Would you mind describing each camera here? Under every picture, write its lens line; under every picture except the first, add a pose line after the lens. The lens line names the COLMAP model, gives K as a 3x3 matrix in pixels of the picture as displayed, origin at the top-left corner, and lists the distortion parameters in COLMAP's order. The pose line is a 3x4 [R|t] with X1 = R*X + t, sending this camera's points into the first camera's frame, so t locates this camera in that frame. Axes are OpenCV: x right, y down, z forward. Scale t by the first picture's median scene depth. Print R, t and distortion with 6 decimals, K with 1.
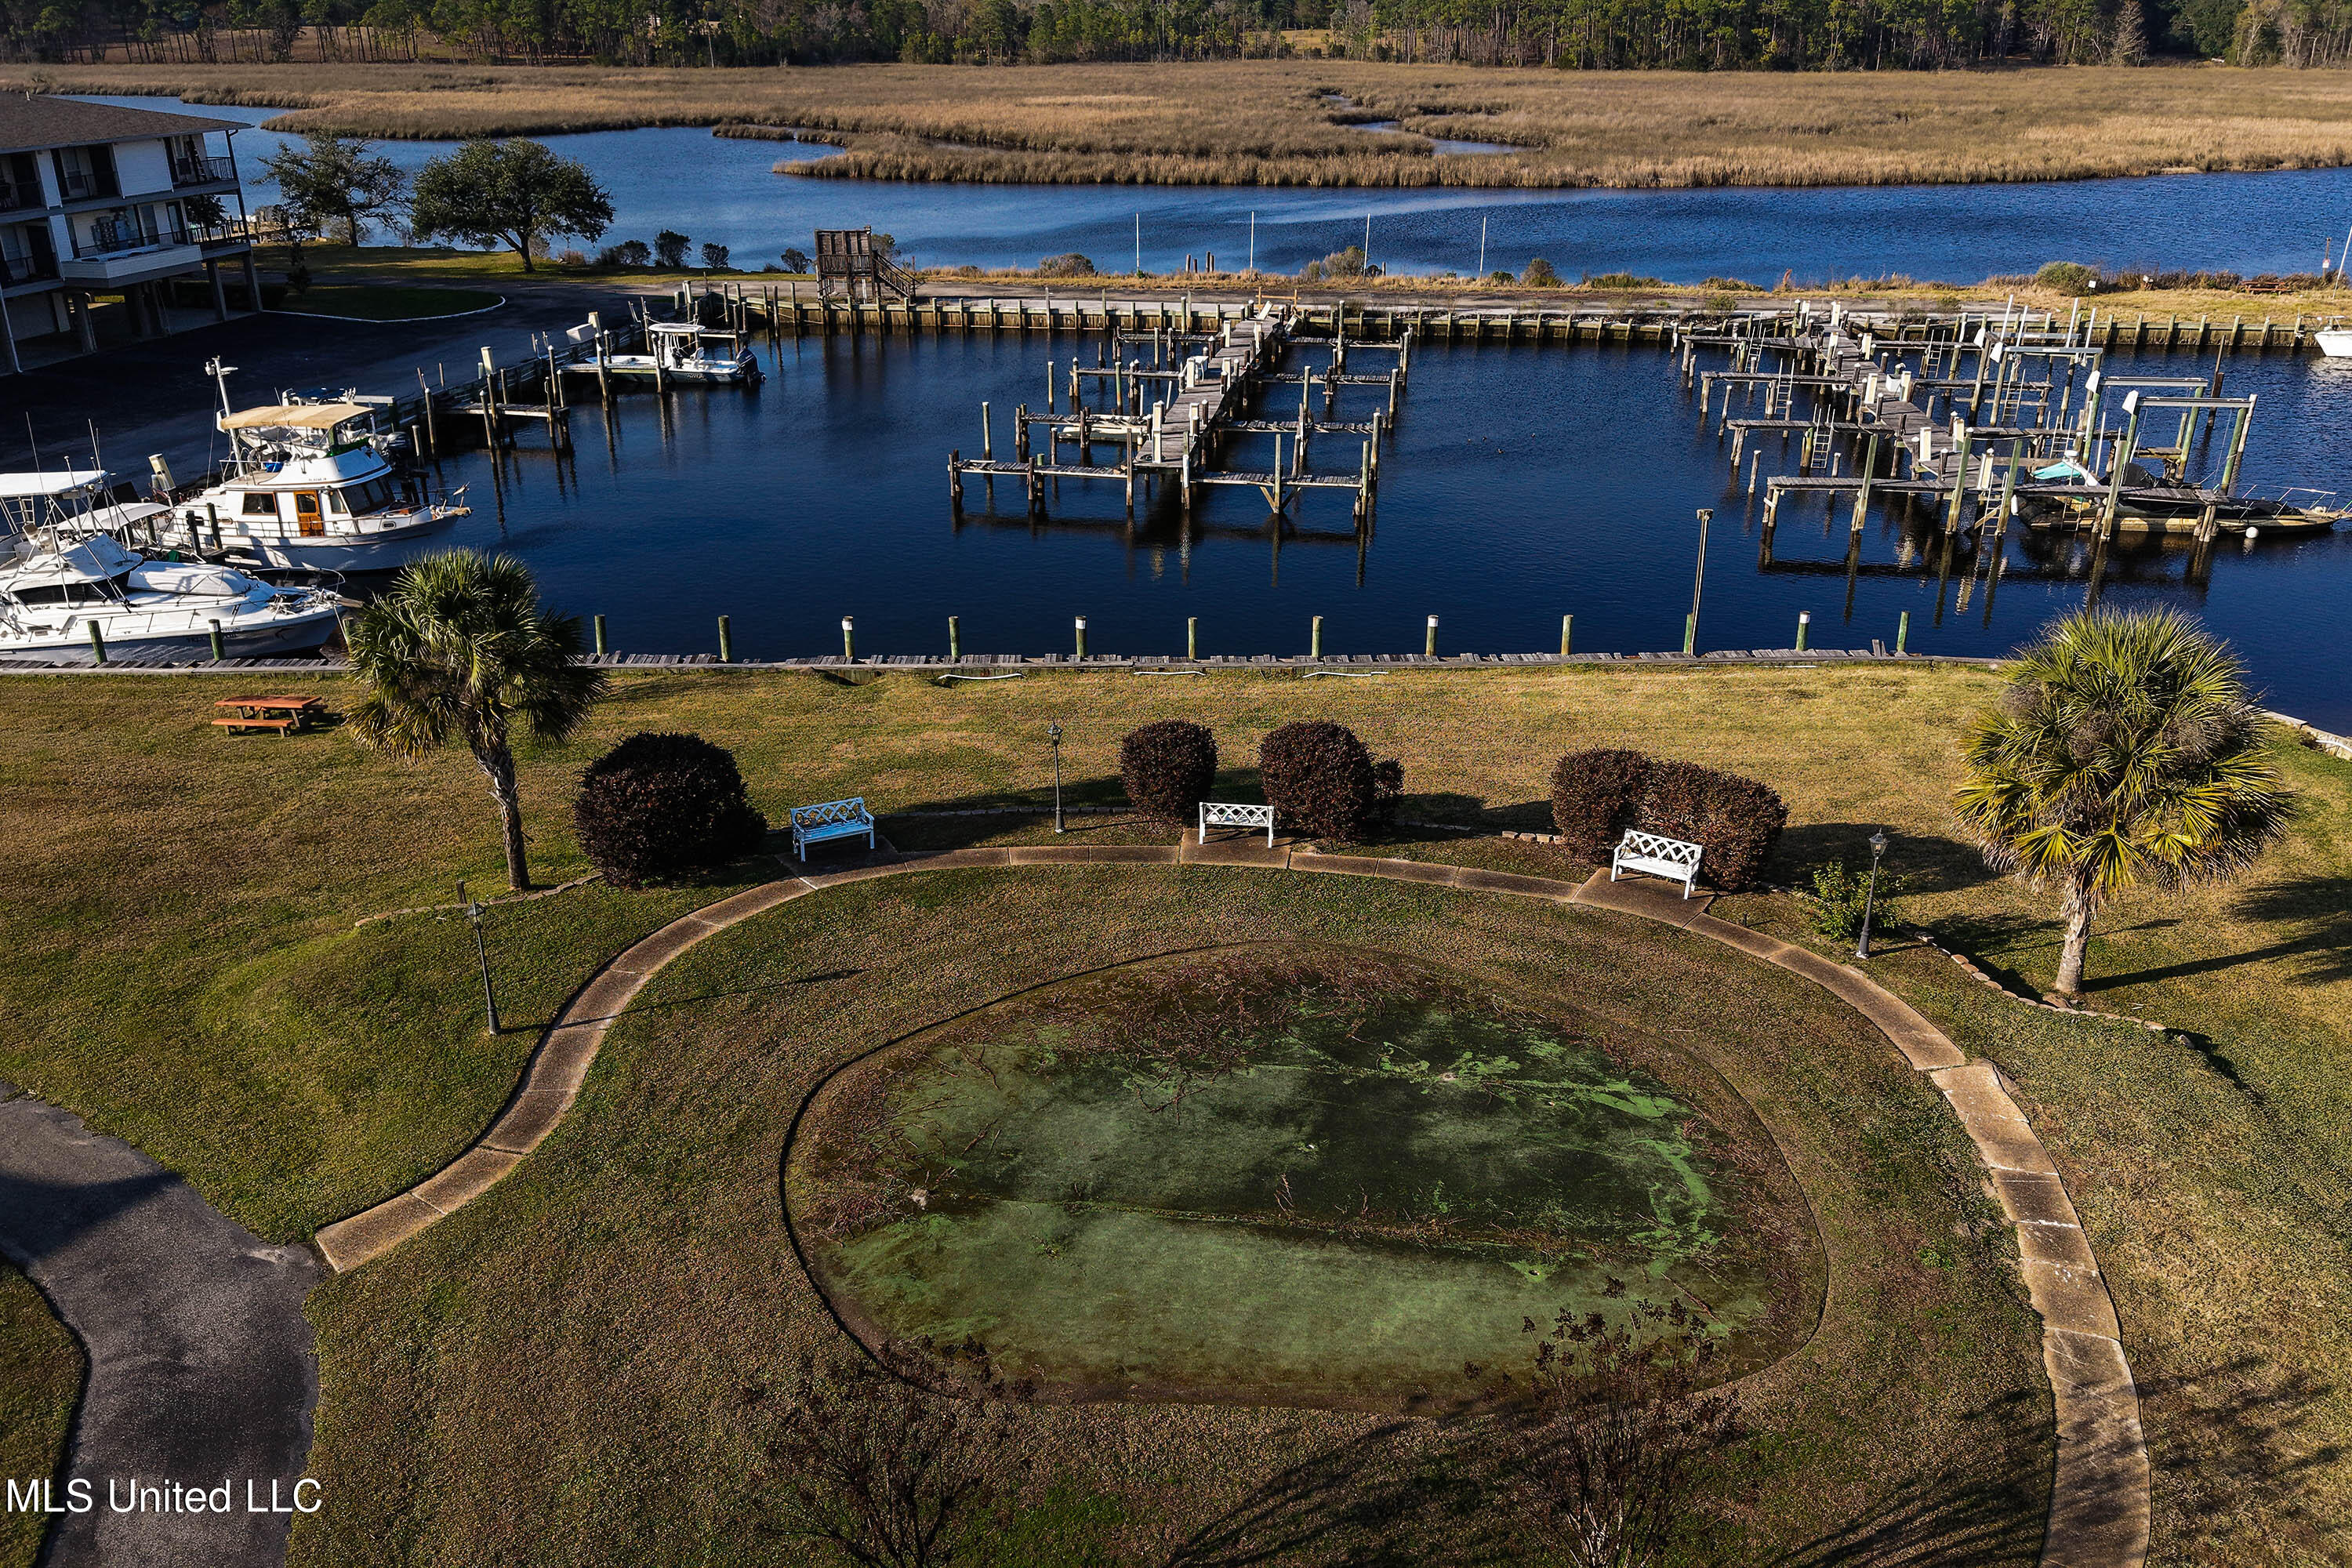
lens RADIAL K [[1858.4, 0, 1178.1], [0, 1858.4, 795.4], [0, 0, 1]] dist [0.052030, -0.066979]
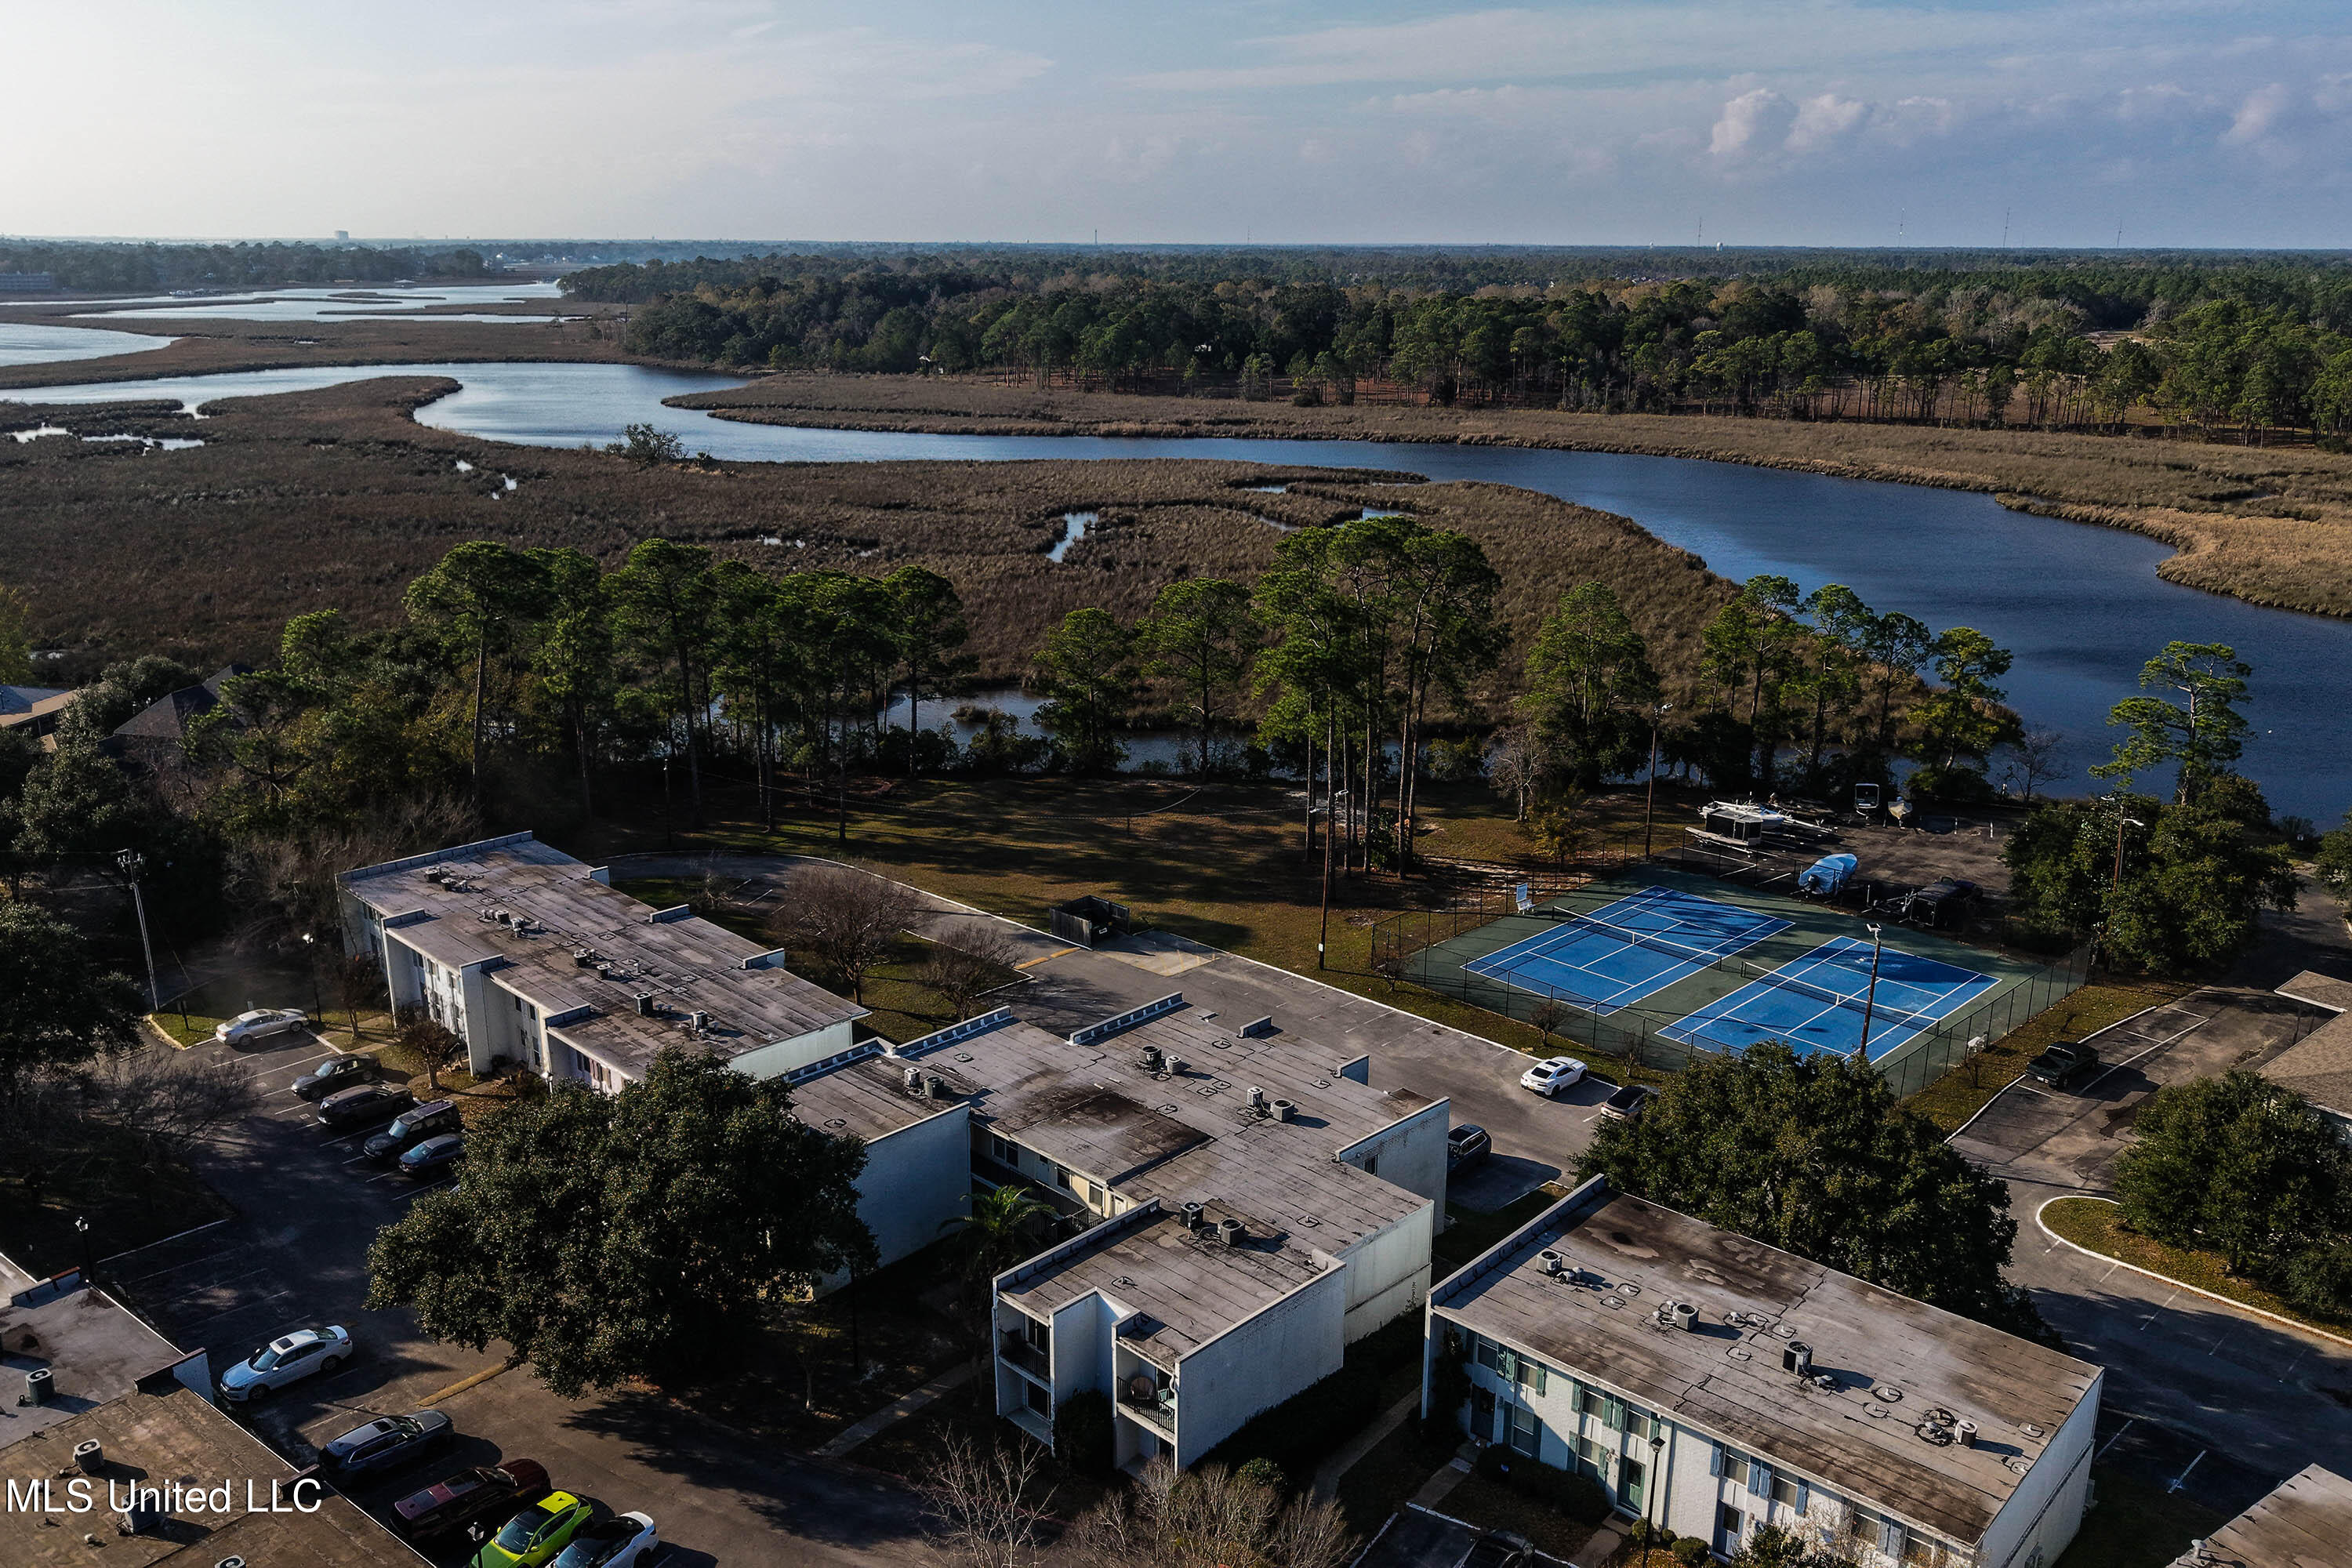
lens RADIAL K [[1862.6, 0, 1176.5], [0, 1862.6, 802.0], [0, 0, 1]] dist [0.015603, -0.005855]
pose [[0.766560, 0.187834, -0.614087, -0.497886], [-0.255449, 0.966543, -0.023233, -0.107516], [0.589178, 0.174677, 0.788896, -0.454726]]
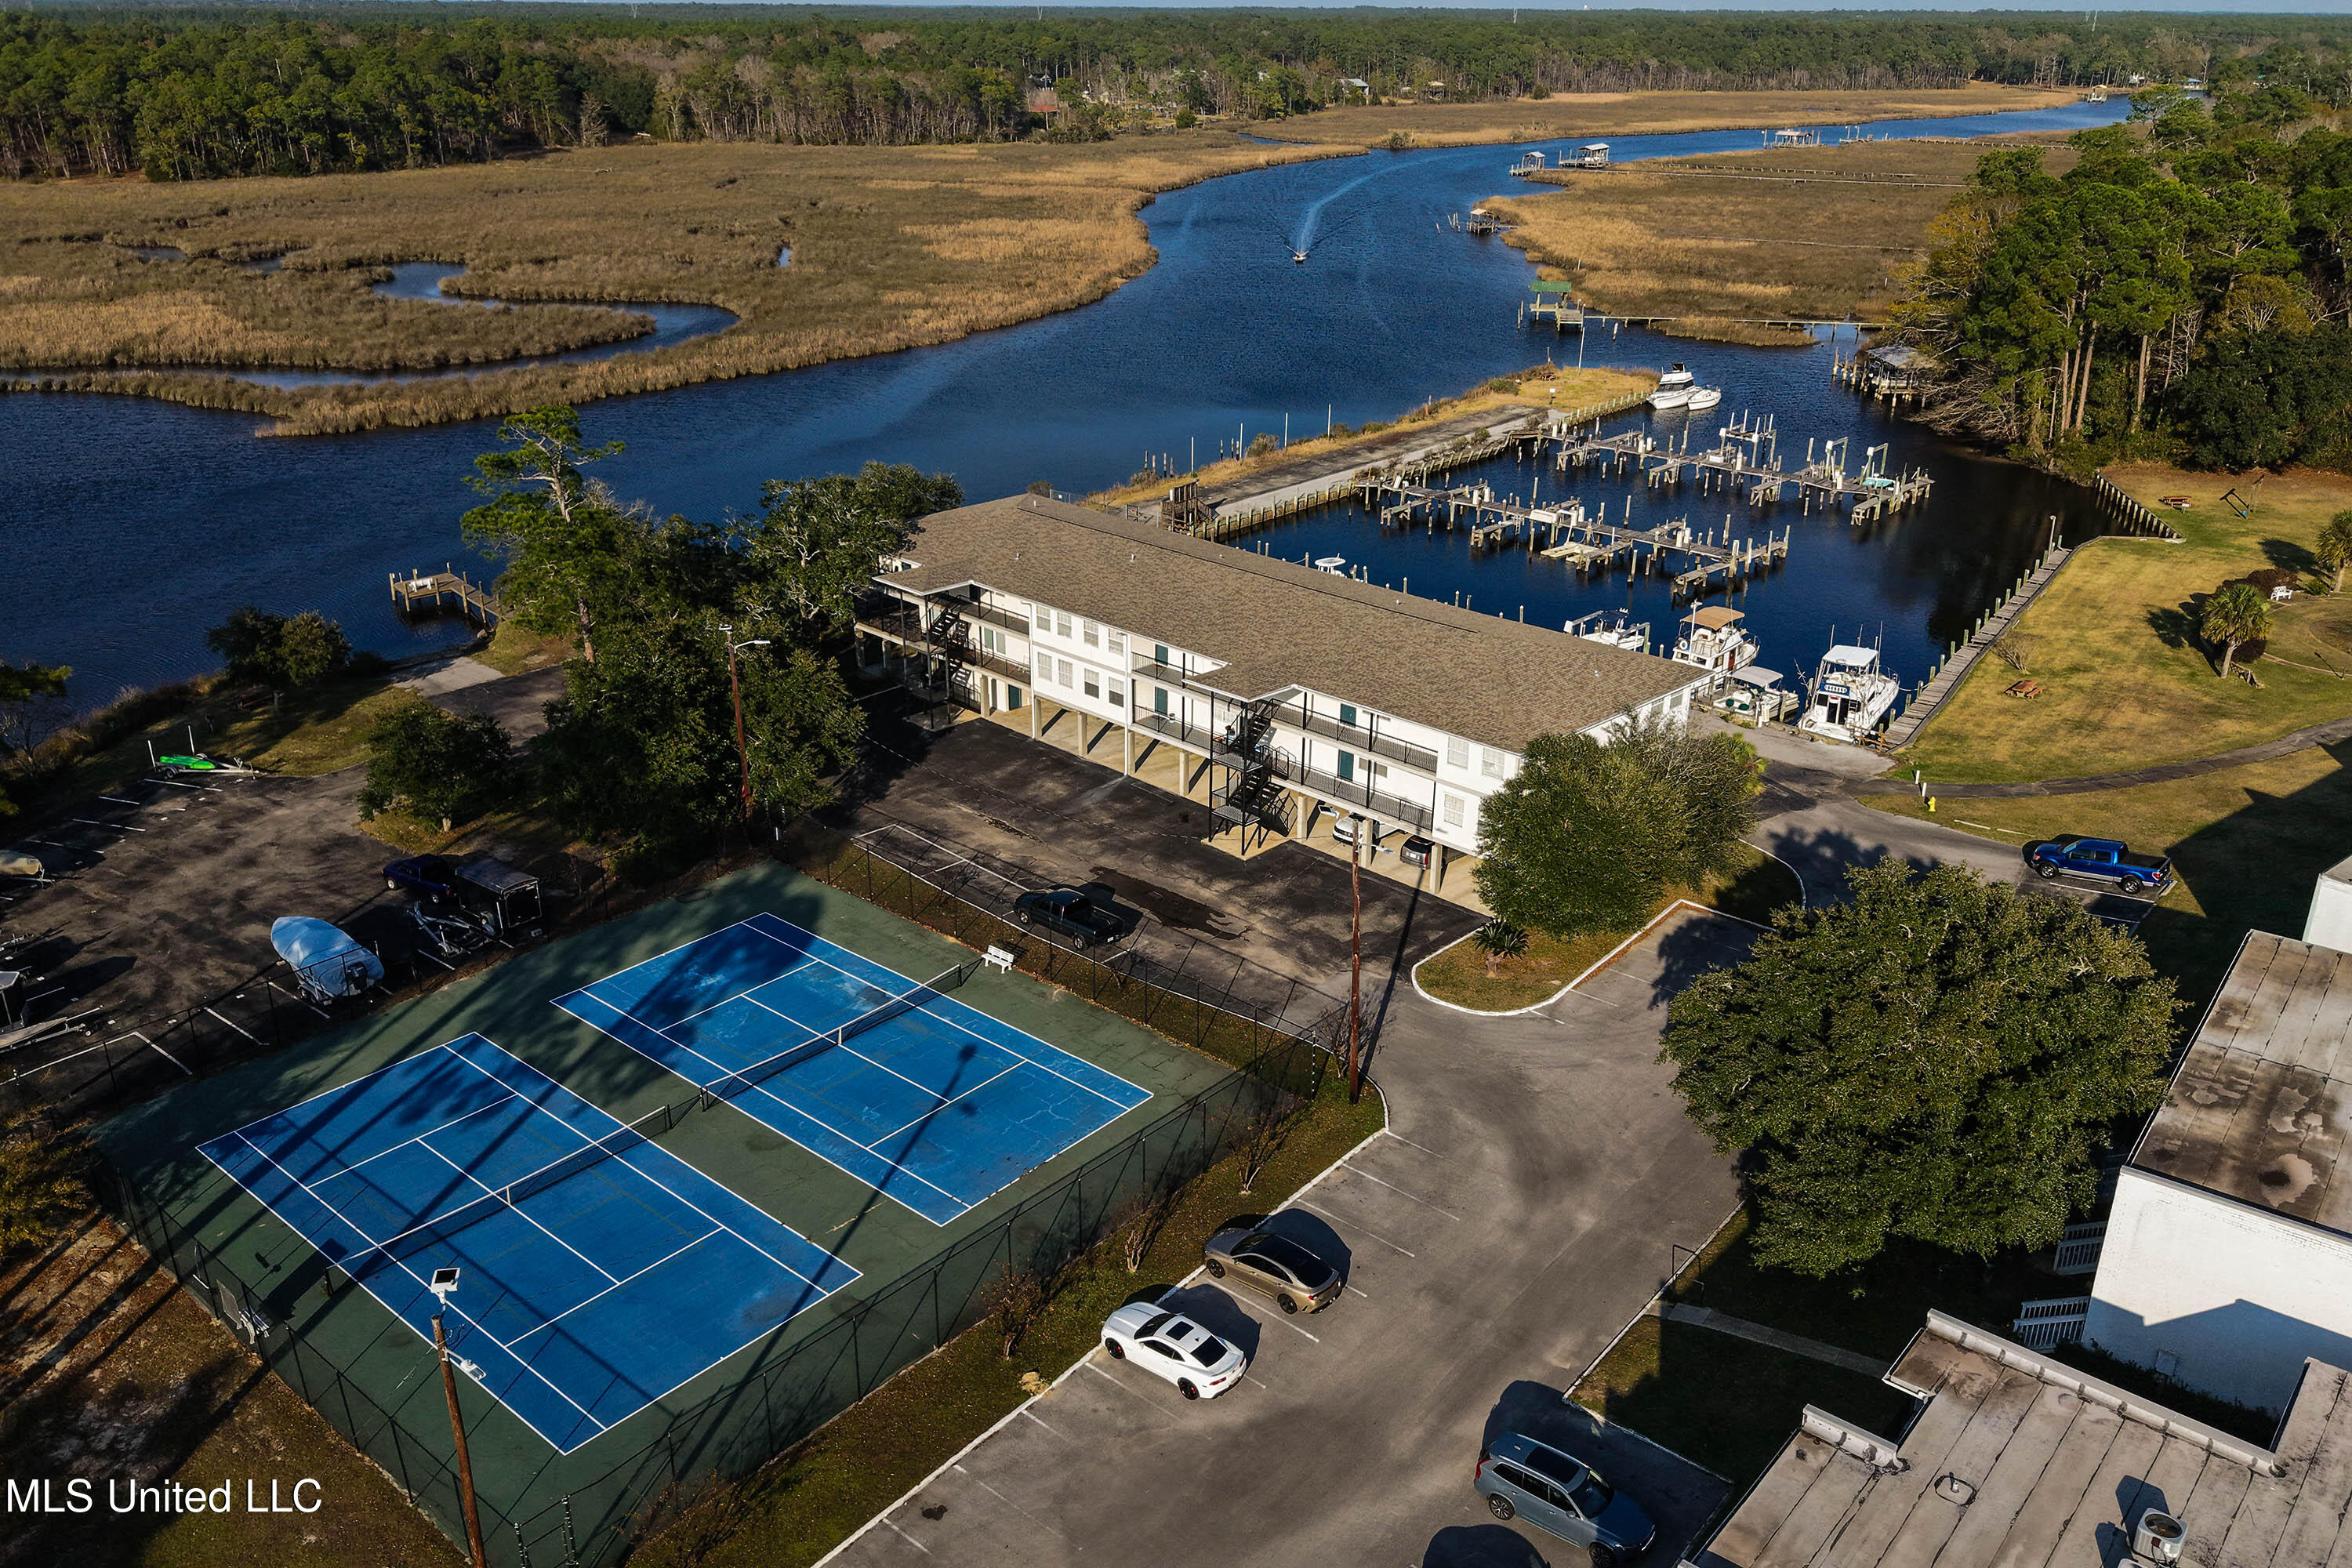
lens RADIAL K [[1858.4, 0, 1178.1], [0, 1858.4, 795.4], [0, 0, 1]] dist [0.052030, -0.066979]
pose [[0.582825, -0.316436, 0.748454, -1.221351], [0.315249, 0.936974, 0.150654, -0.259135], [-0.748954, 0.148145, 0.645849, 0.061325]]
